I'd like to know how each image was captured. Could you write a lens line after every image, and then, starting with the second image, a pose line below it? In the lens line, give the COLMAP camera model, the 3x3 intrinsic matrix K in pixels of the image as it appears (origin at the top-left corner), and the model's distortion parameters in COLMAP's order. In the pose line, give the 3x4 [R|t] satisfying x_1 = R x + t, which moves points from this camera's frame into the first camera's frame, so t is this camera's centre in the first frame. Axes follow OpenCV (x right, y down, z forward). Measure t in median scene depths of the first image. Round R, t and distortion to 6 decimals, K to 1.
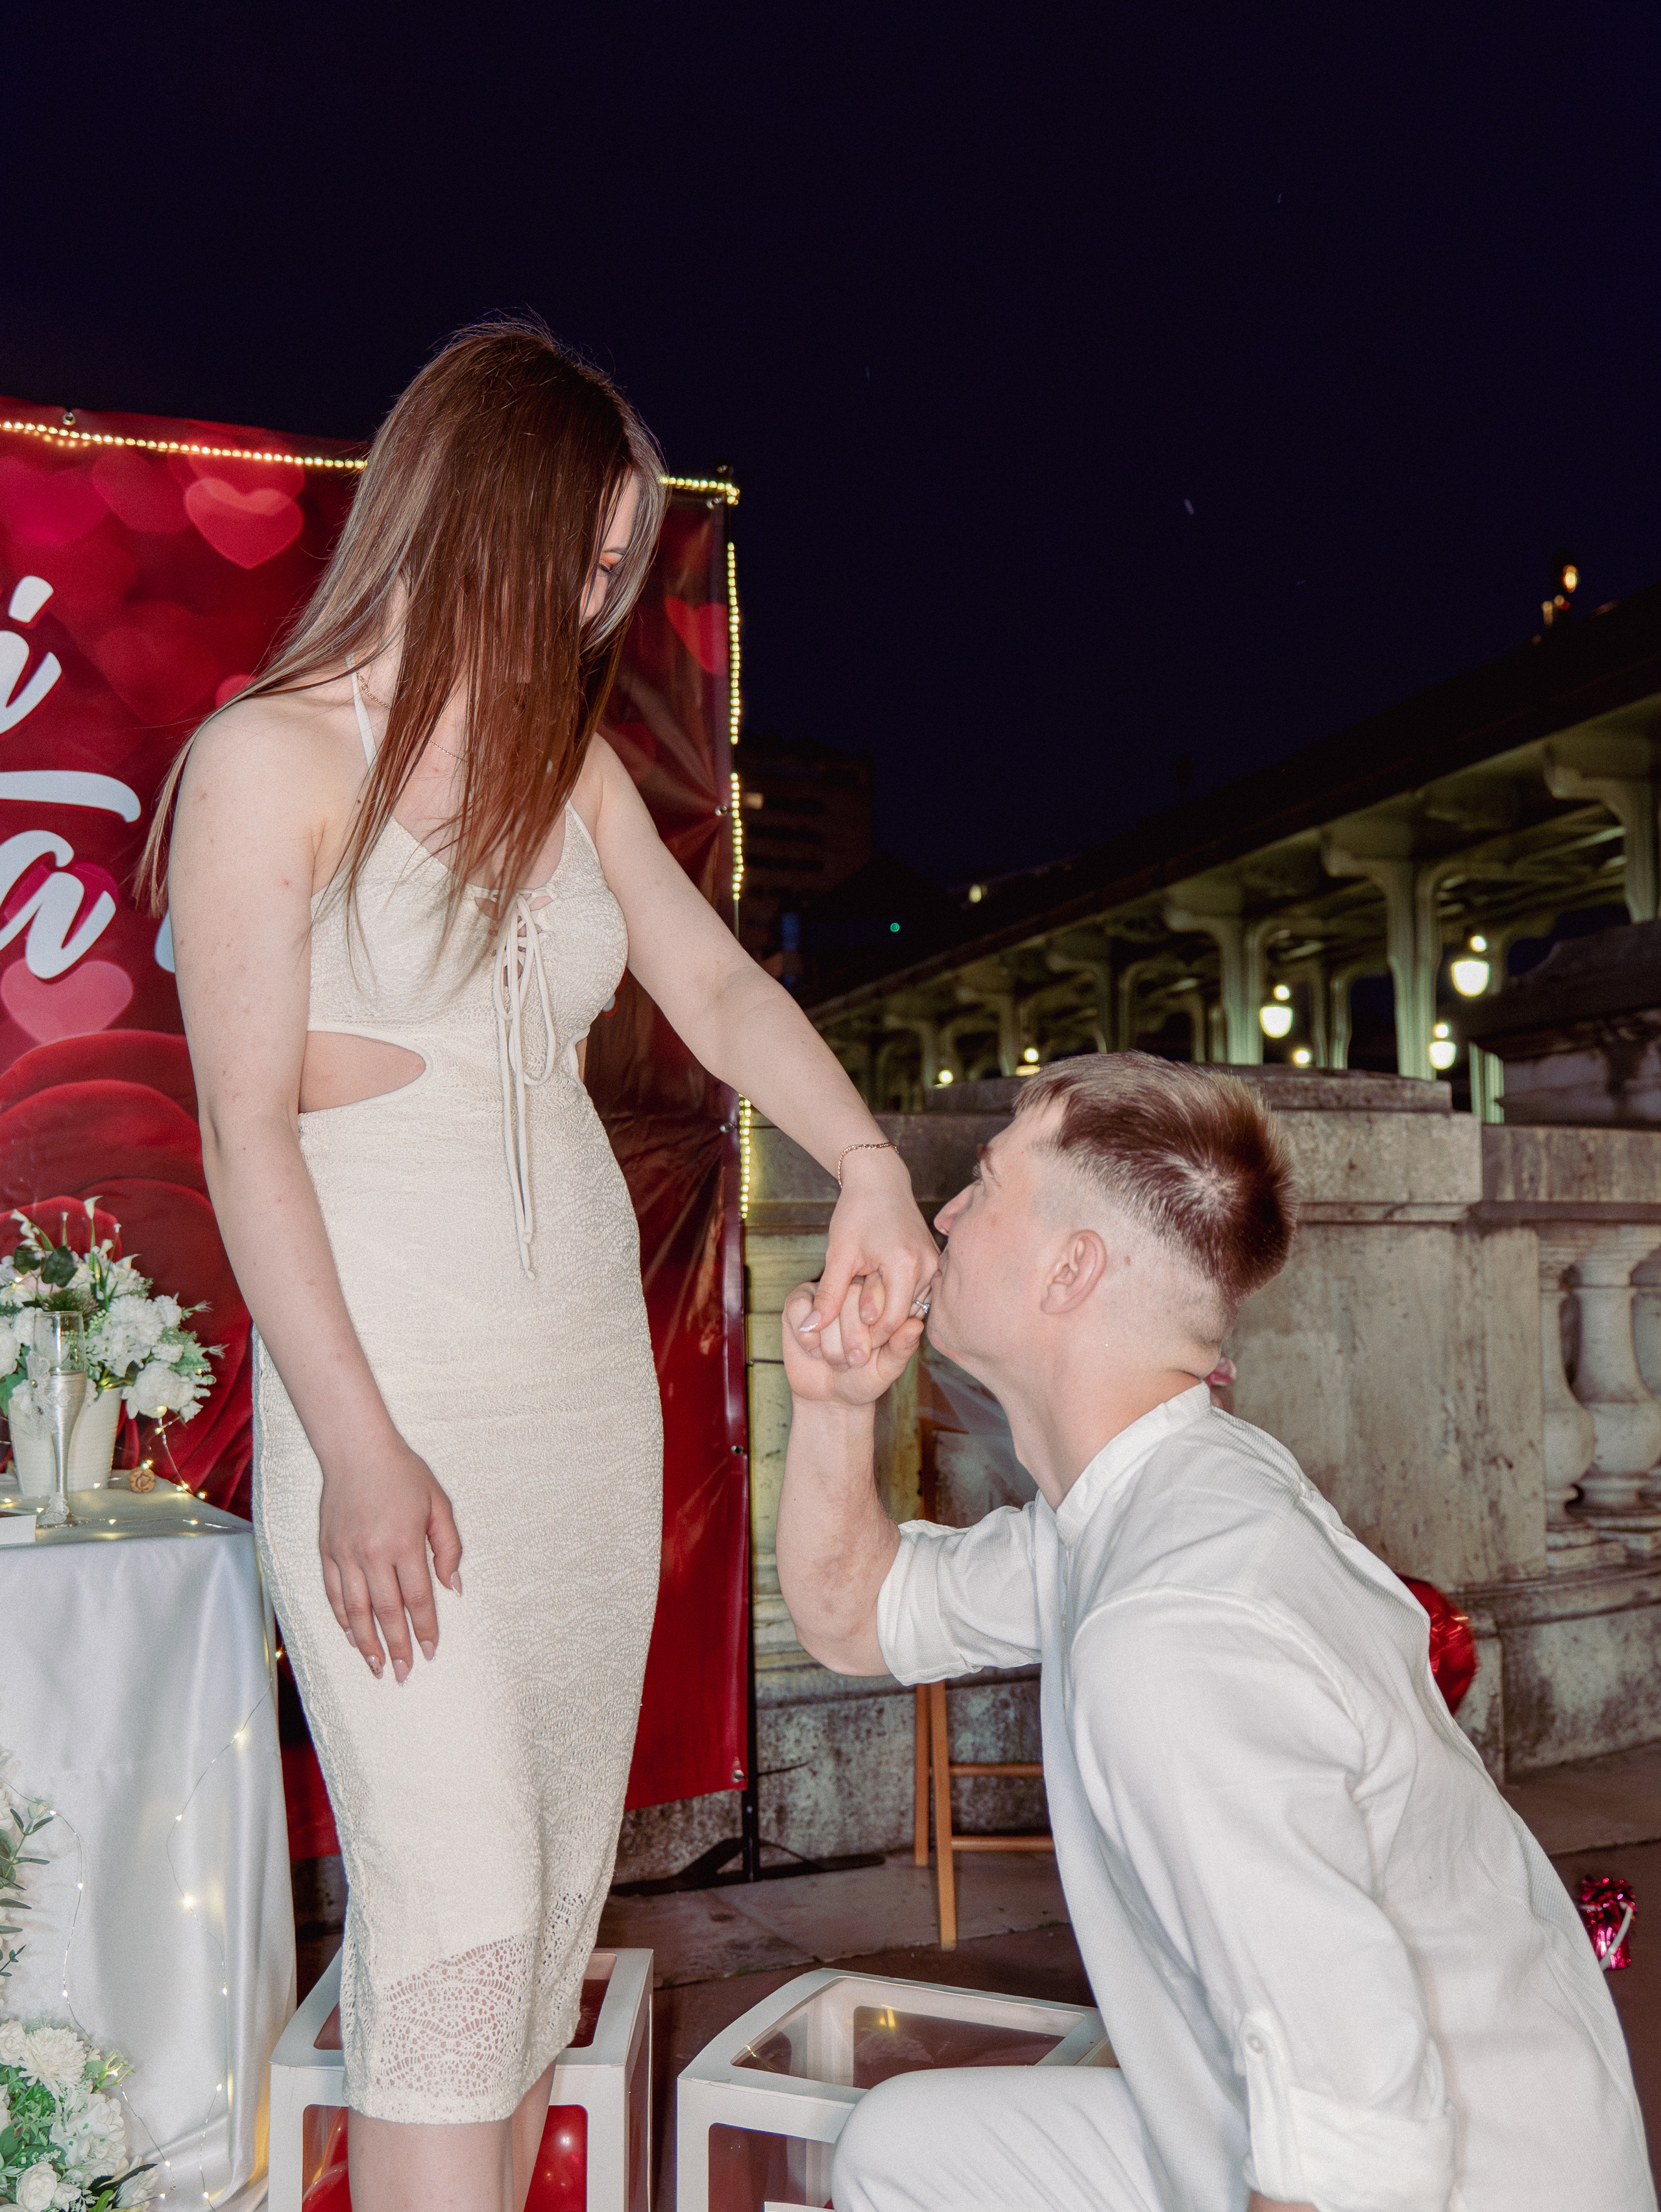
lens RADIAL K [[2435.6, 0, 831.8], [0, 2435.6, 1112.9], [0, 0, 1]] dist [0.006839, 0.005776]
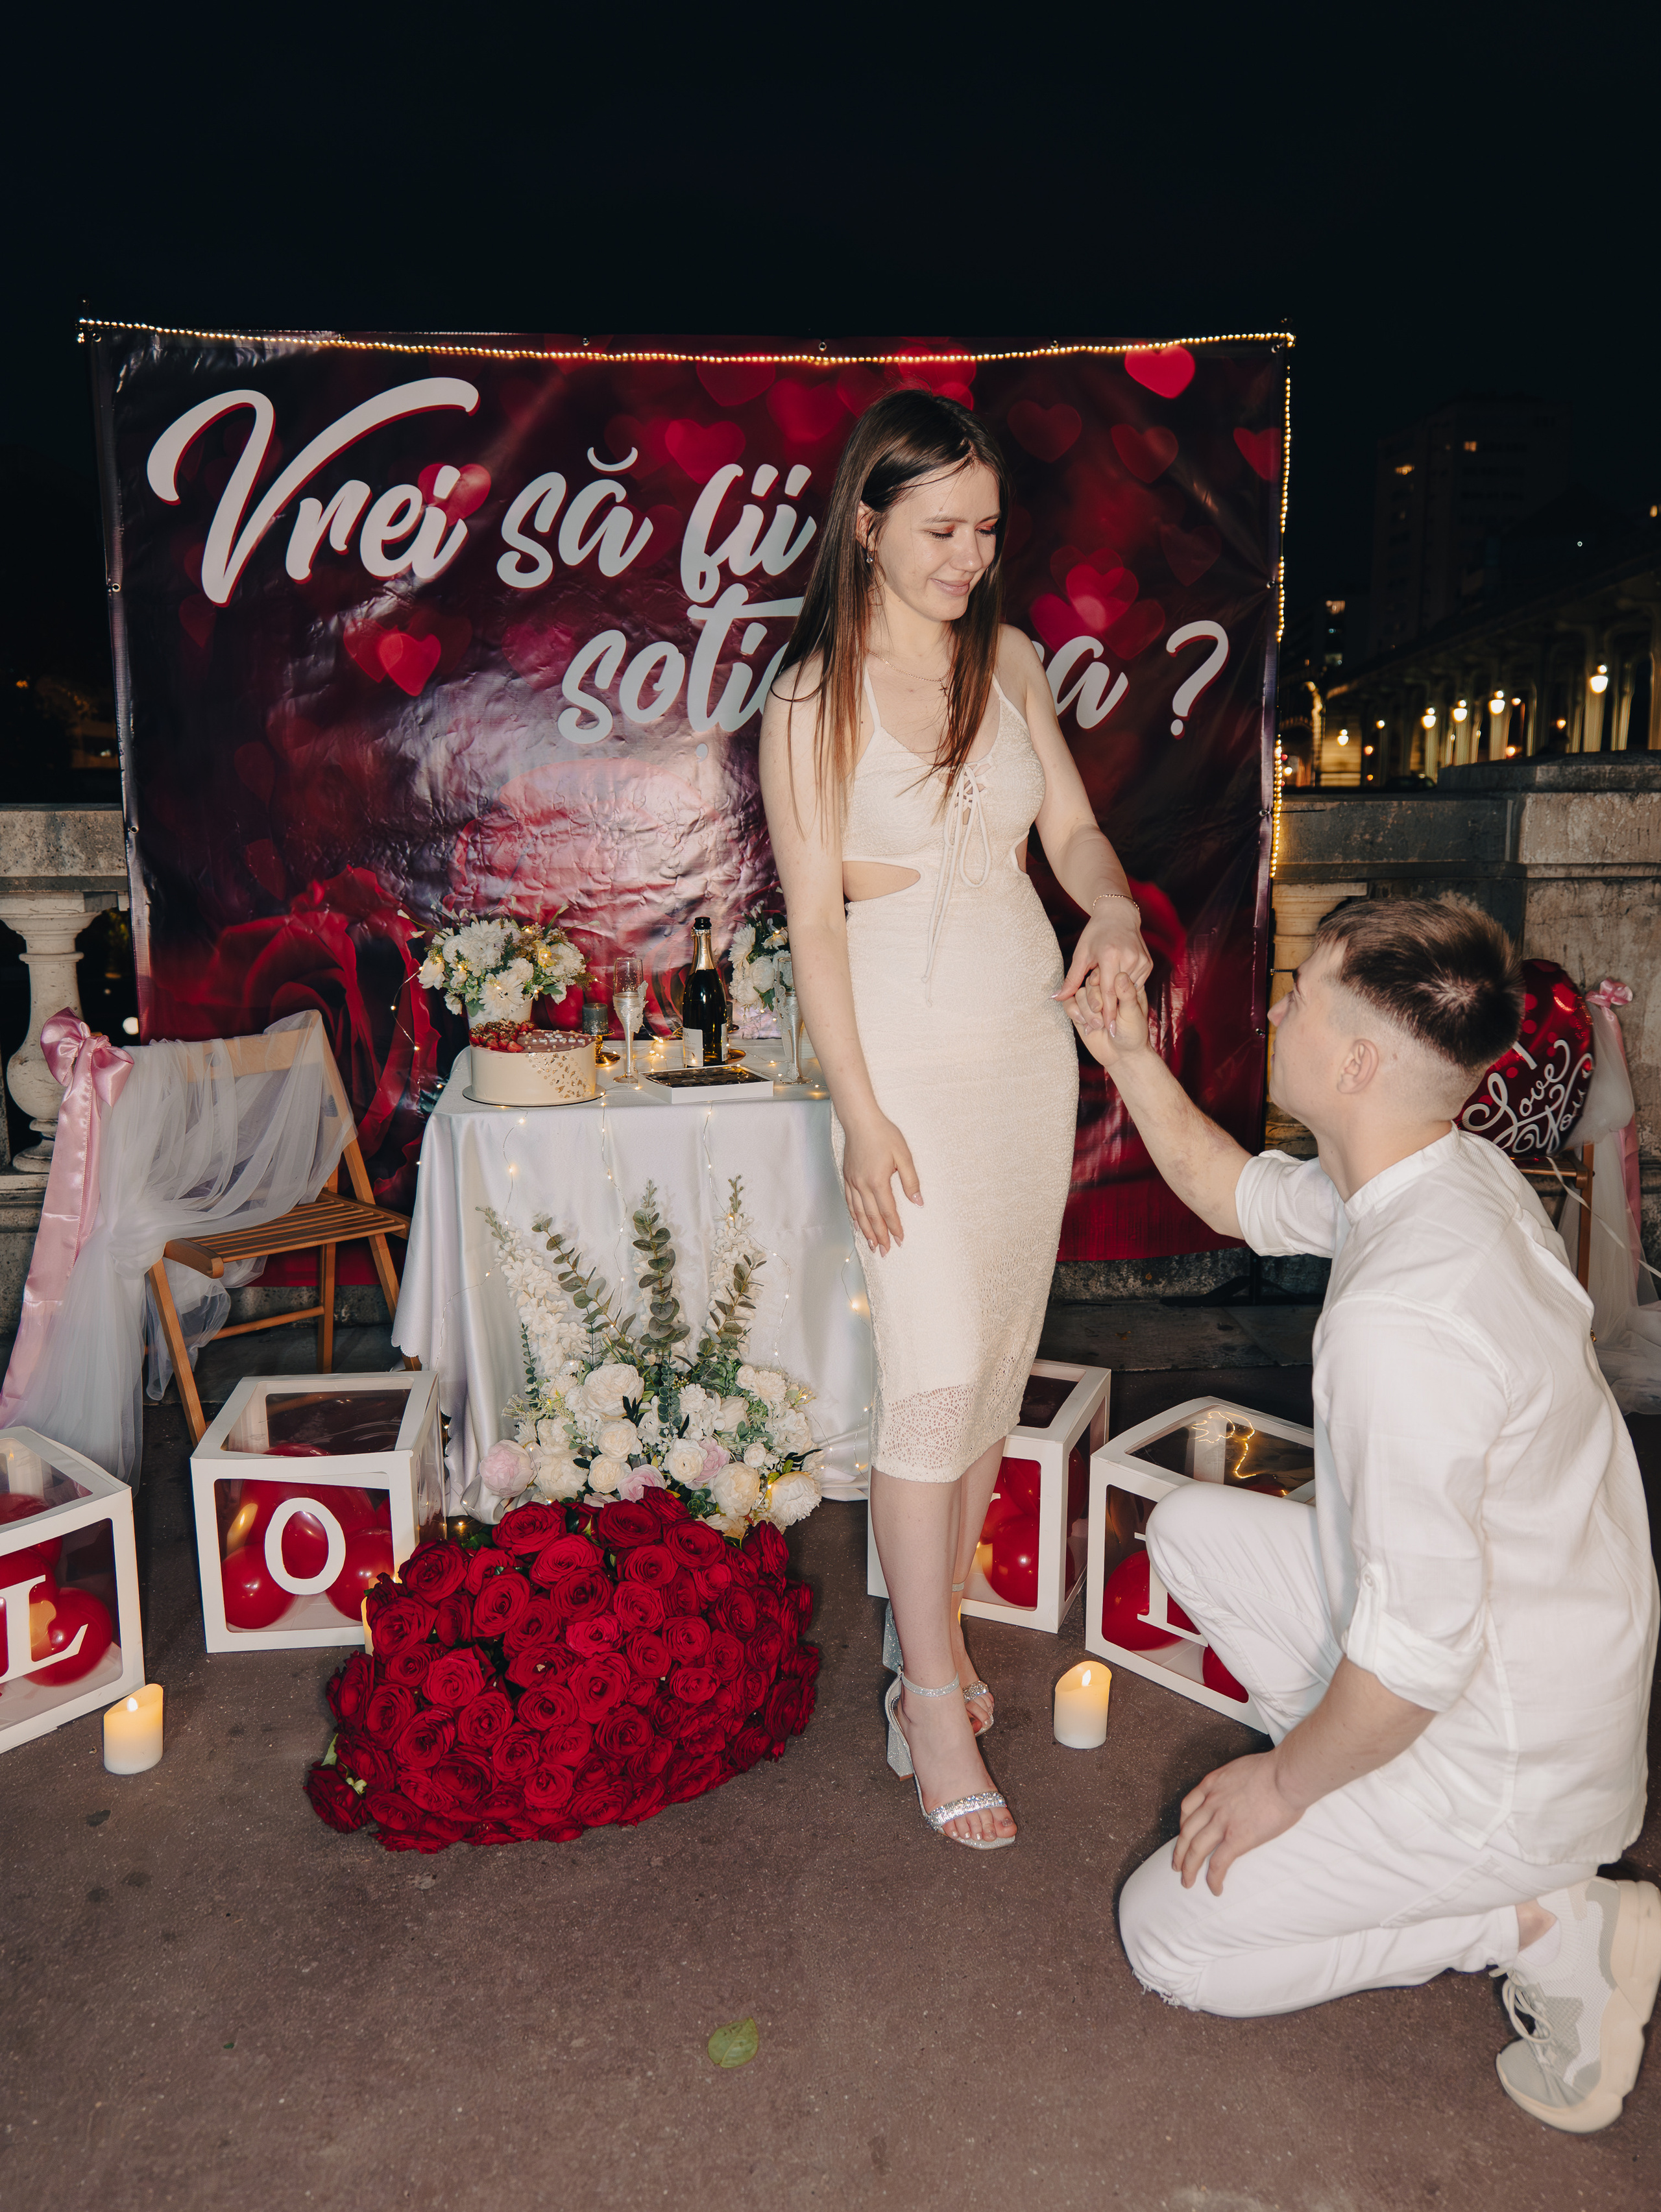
lens RADIAL K [[1664.0, 0, 835.2], [0, 1664.0, 1090.4], [0, 0, 1]] dist [-0.012351, 0.028550]
pose [[0.926710, 0.071665, -0.368881, 0.096553], [0.016443, 0.972973, 0.230335, -0.064258], [0.375418, -0.219519, 0.900485, -0.026771]]
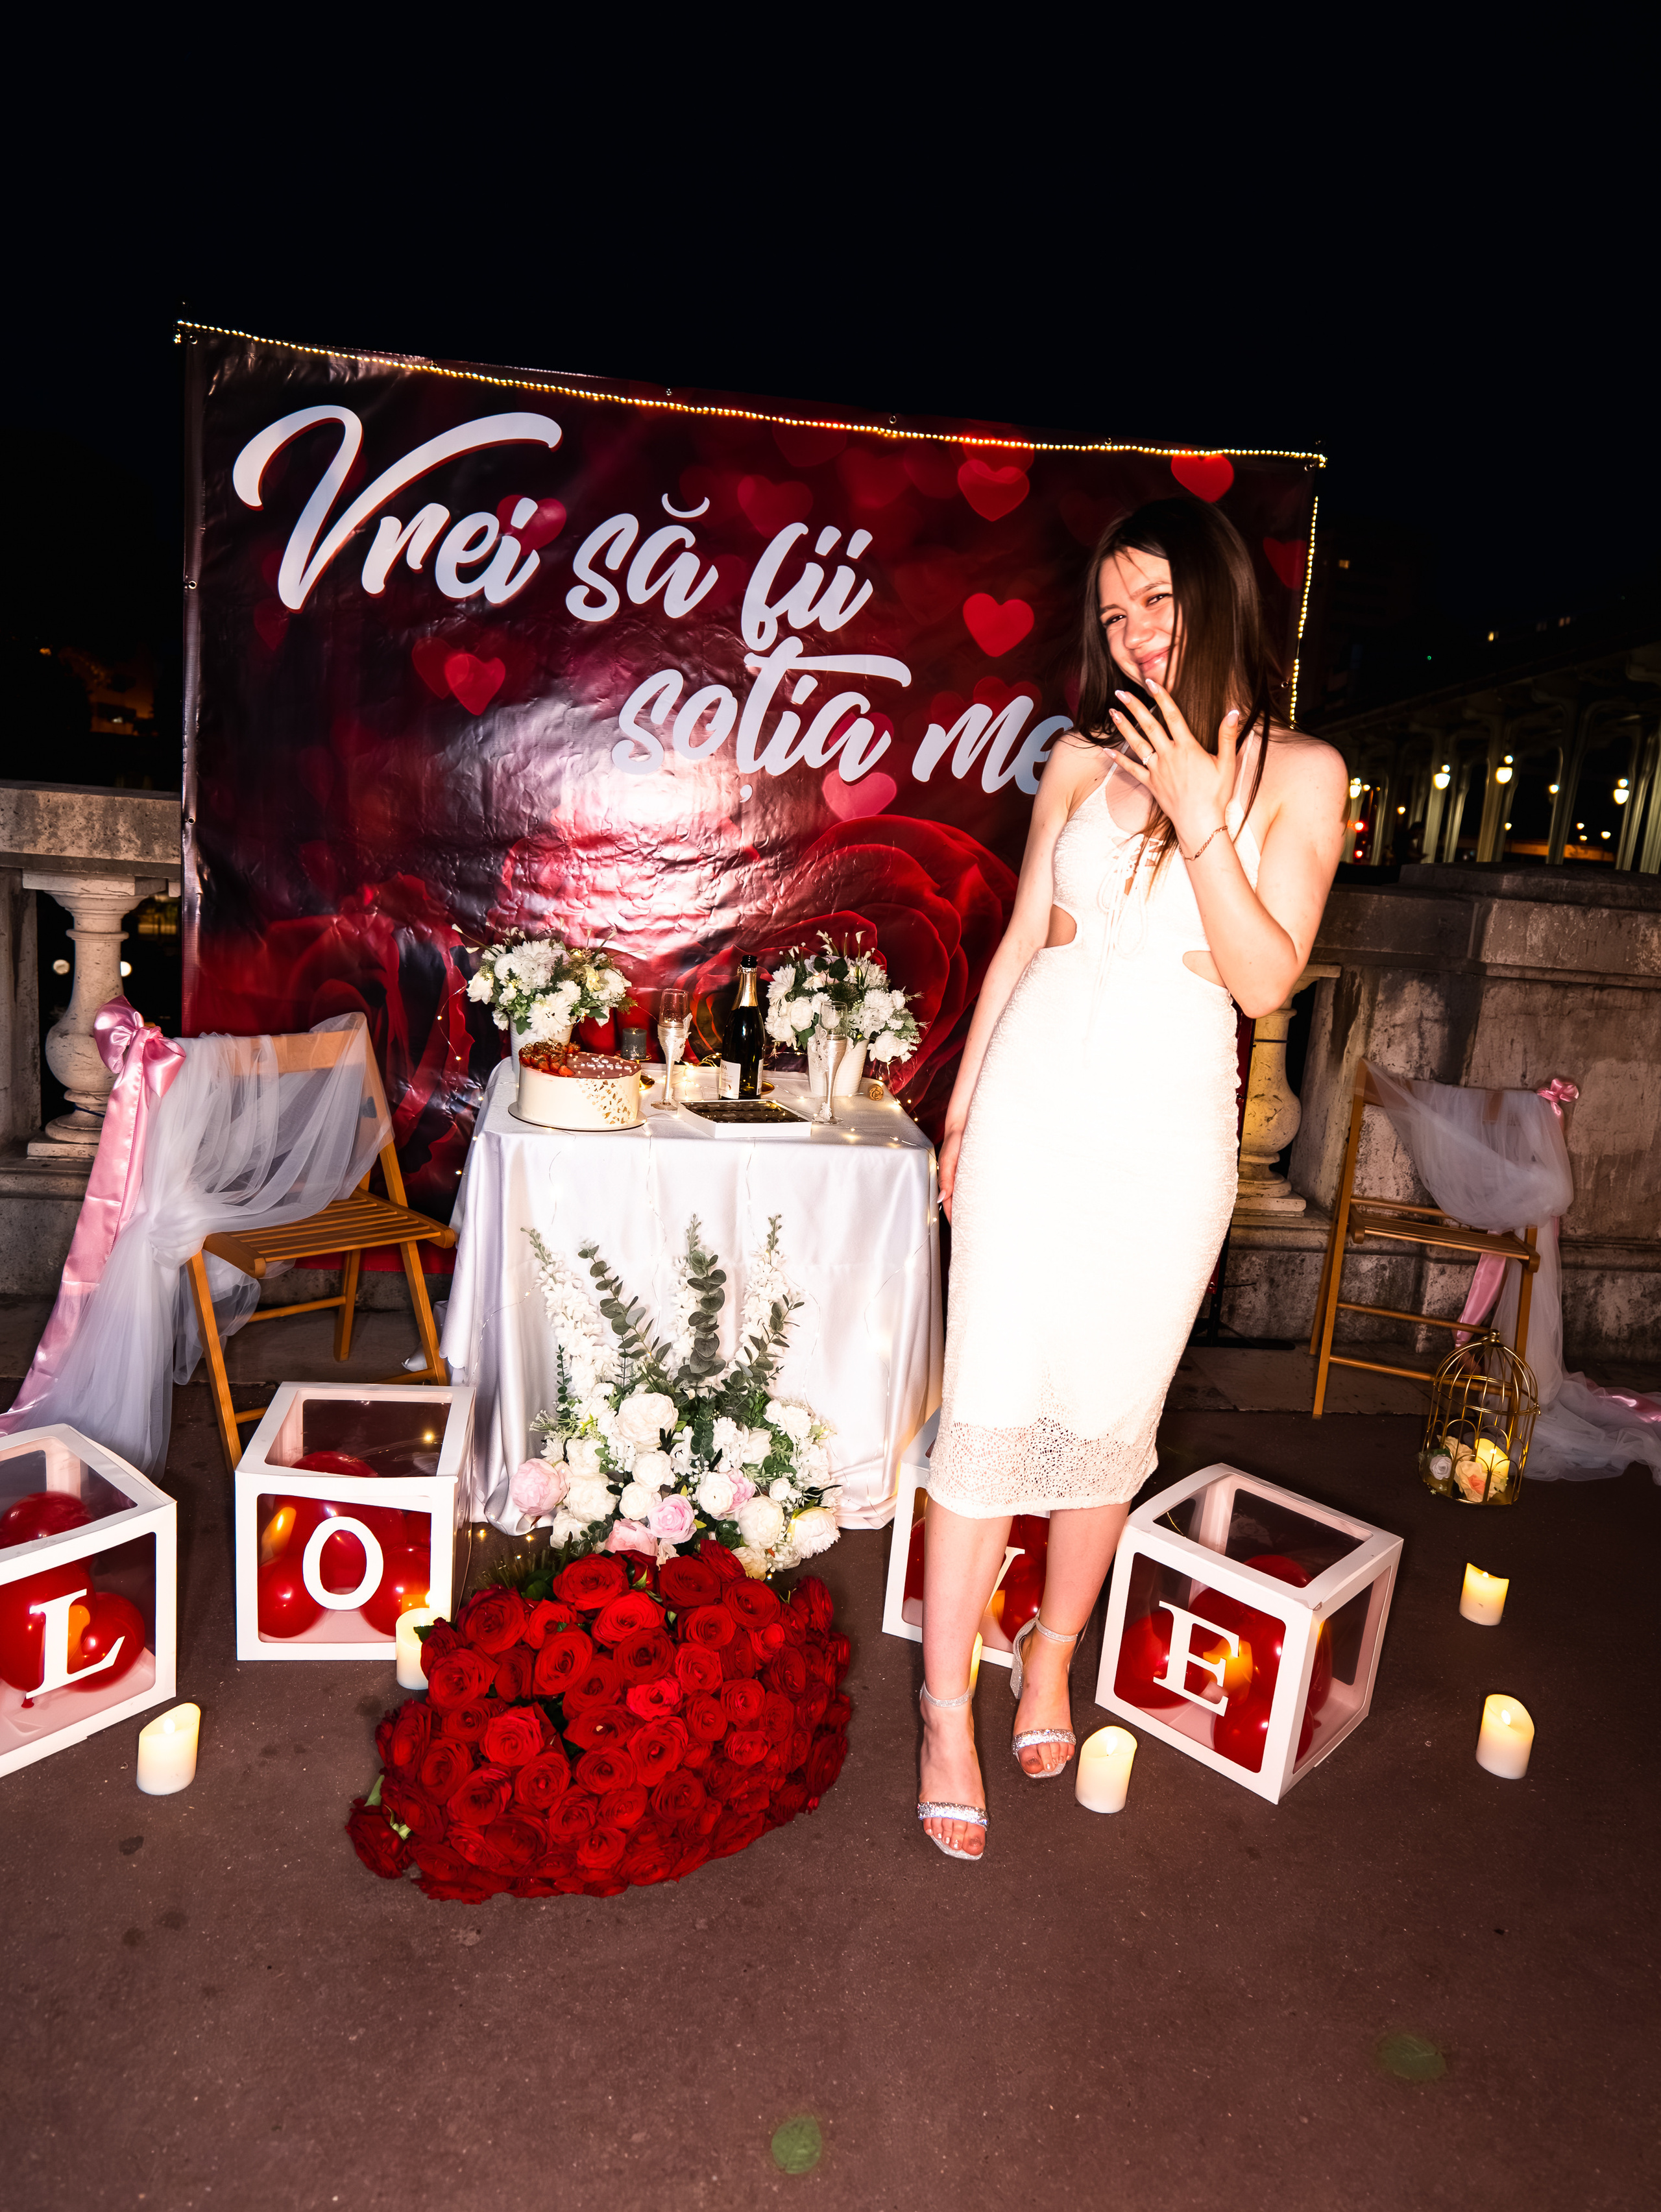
lens RADIAL K [[1462.7, 0, 834.0], [0, 1462.7, 1102.4], [0, 0, 1]] dist [-0.037638, 0.030900]
pose [[0.938626, 0.150347, -0.310447, 0.012379], [-0.073416, 0.966465, 0.246079, -0.074443], [0.337033, -0.208184, 0.918187, 0.017439]]
